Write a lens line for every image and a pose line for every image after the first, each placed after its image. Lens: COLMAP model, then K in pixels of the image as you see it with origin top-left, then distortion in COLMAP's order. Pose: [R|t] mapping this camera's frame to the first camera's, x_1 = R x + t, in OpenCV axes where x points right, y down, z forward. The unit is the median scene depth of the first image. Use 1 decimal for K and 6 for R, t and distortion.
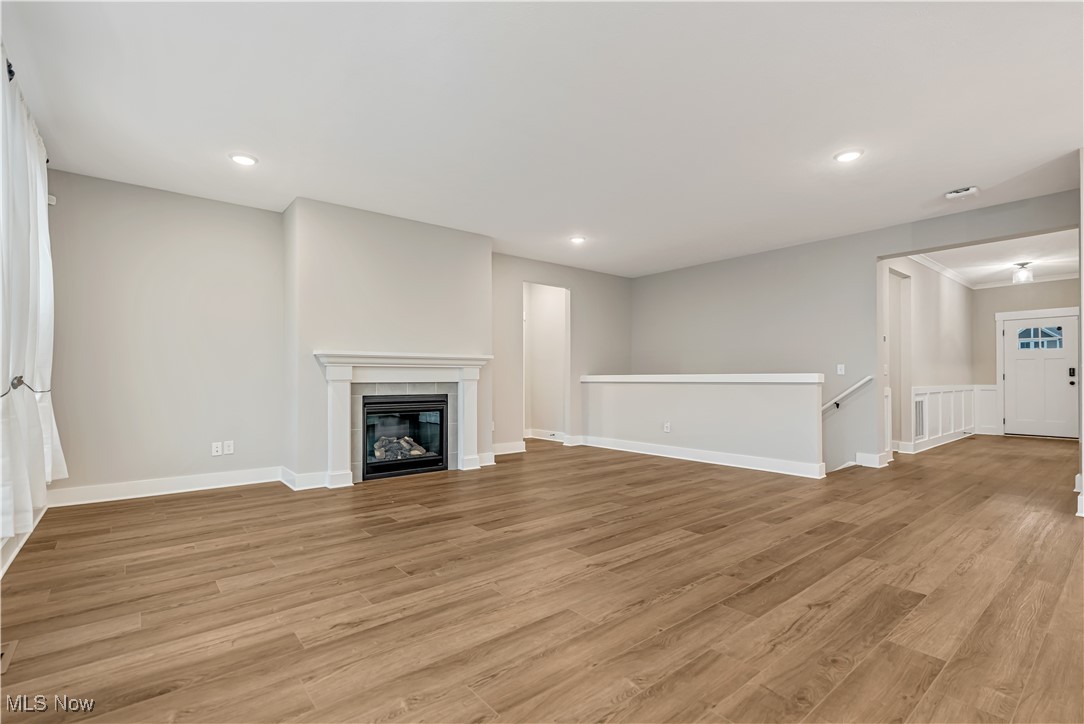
lens RADIAL K [[504.3, 0, 543.4], [0, 504.3, 376.2], [0, 0, 1]] dist [-0.001105, 0.000704]
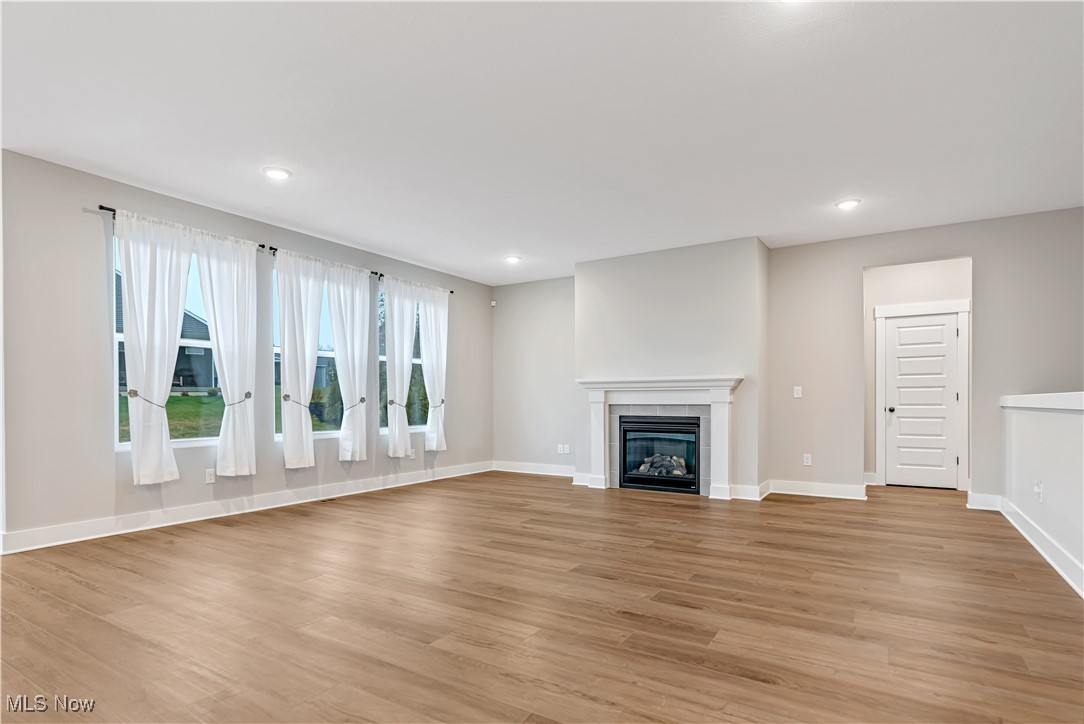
lens RADIAL K [[562.2, 0, 533.1], [0, 562.2, 398.2], [0, 0, 1]] dist [0.003680, 0.001068]
pose [[0.301983, -0.003831, -0.953306, 0.786201], [0.006972, 0.999974, -0.001810, -0.000314], [0.953288, -0.006100, 0.302002, 0.388958]]
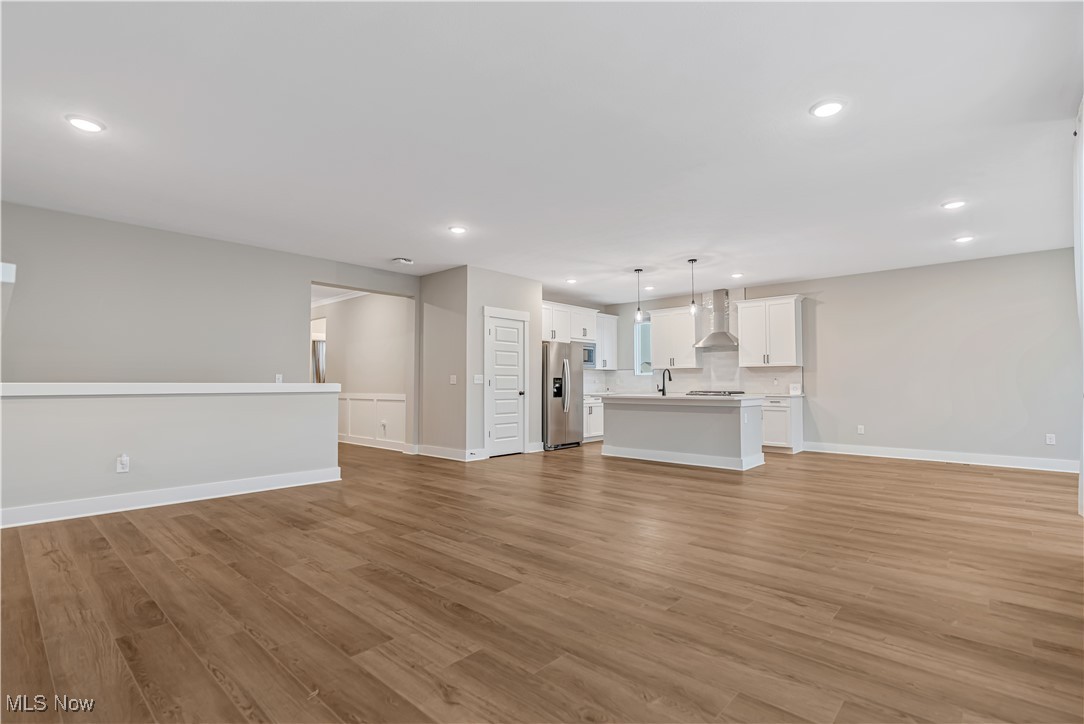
lens RADIAL K [[504.3, 0, 547.0], [0, 504.3, 364.4], [0, 0, 1]] dist [-0.001105, 0.000704]
pose [[-0.148761, 0.040636, 0.988038, -0.585723], [-0.006384, 0.999095, -0.042052, -0.003018], [-0.988853, -0.012564, -0.148367, 0.688866]]
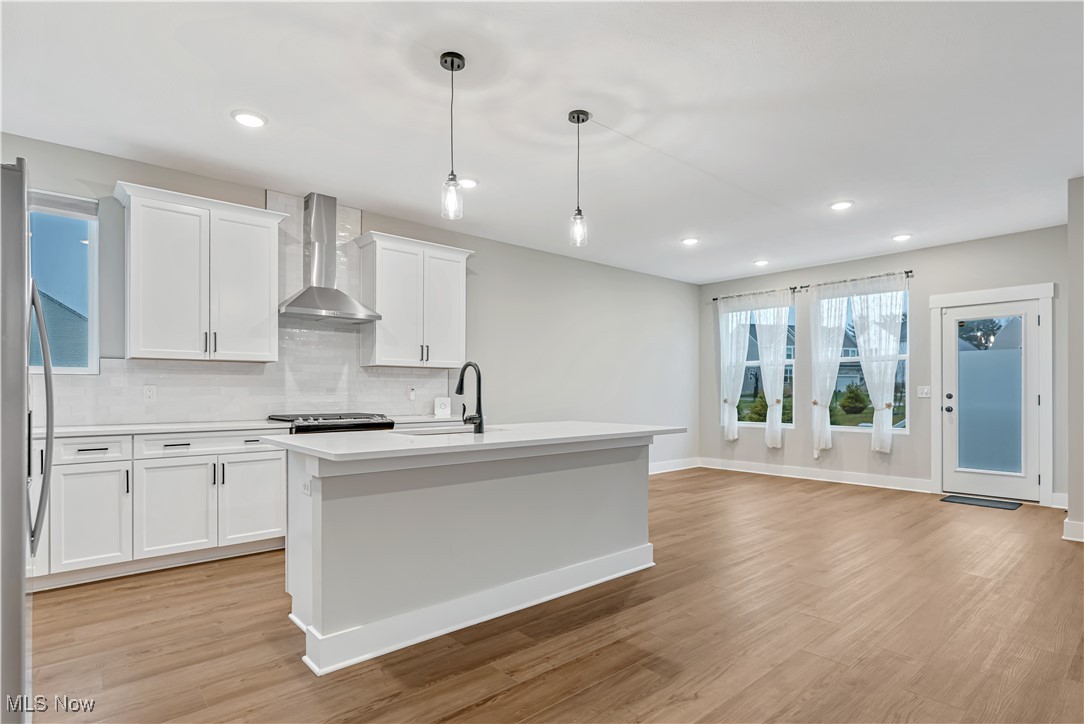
lens RADIAL K [[562.2, 0, 535.3], [0, 562.2, 396.3], [0, 0, 1]] dist [0.003680, 0.001068]
pose [[-0.999661, 0.002204, -0.025947, 0.674124], [0.002170, 0.999997, 0.001320, -0.016854], [0.025949, 0.001264, -0.999662, 0.748402]]
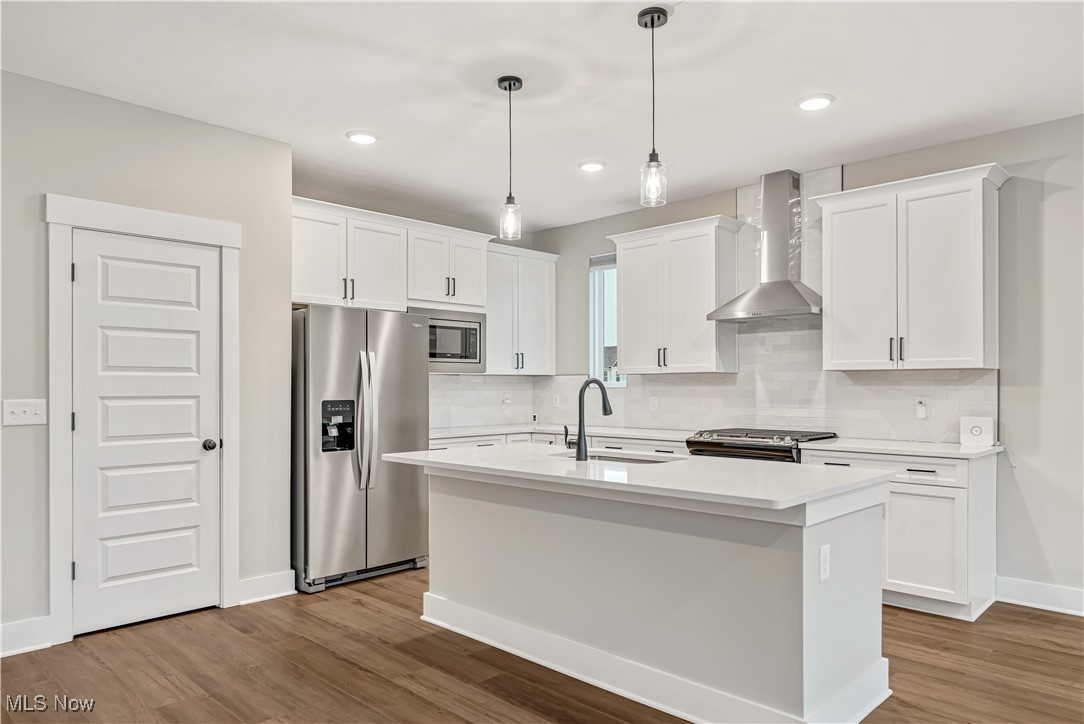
lens RADIAL K [[712.9, 0, 548.4], [0, 712.9, 388.7], [0, 0, 1]] dist [0.005691, -0.002940]
pose [[-0.111797, -0.000844, 0.993731, 0.086970], [-0.005419, 0.999985, 0.000239, -0.042561], [-0.993716, -0.005358, -0.111799, 0.273617]]
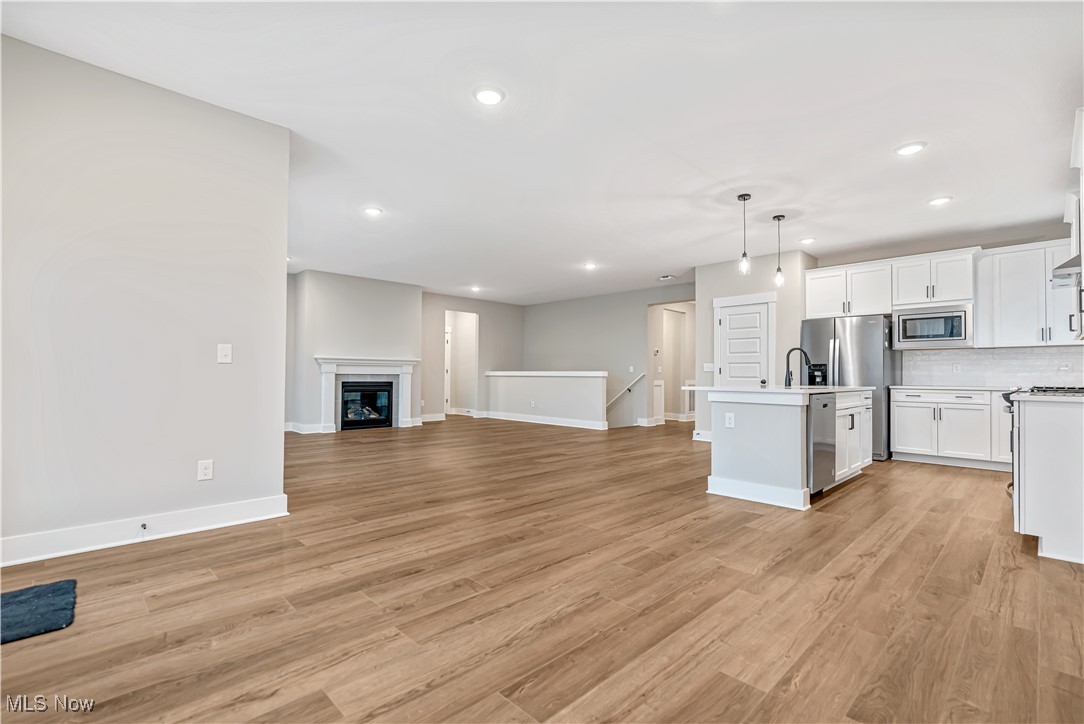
lens RADIAL K [[504.3, 0, 547.0], [0, 504.3, 364.9], [0, 0, 1]] dist [-0.001105, 0.000704]
pose [[0.996131, 0.011850, 0.087080, 0.182202], [-0.010550, 0.999826, -0.015370, 0.000712], [-0.087247, 0.014391, 0.996083, -0.747167]]
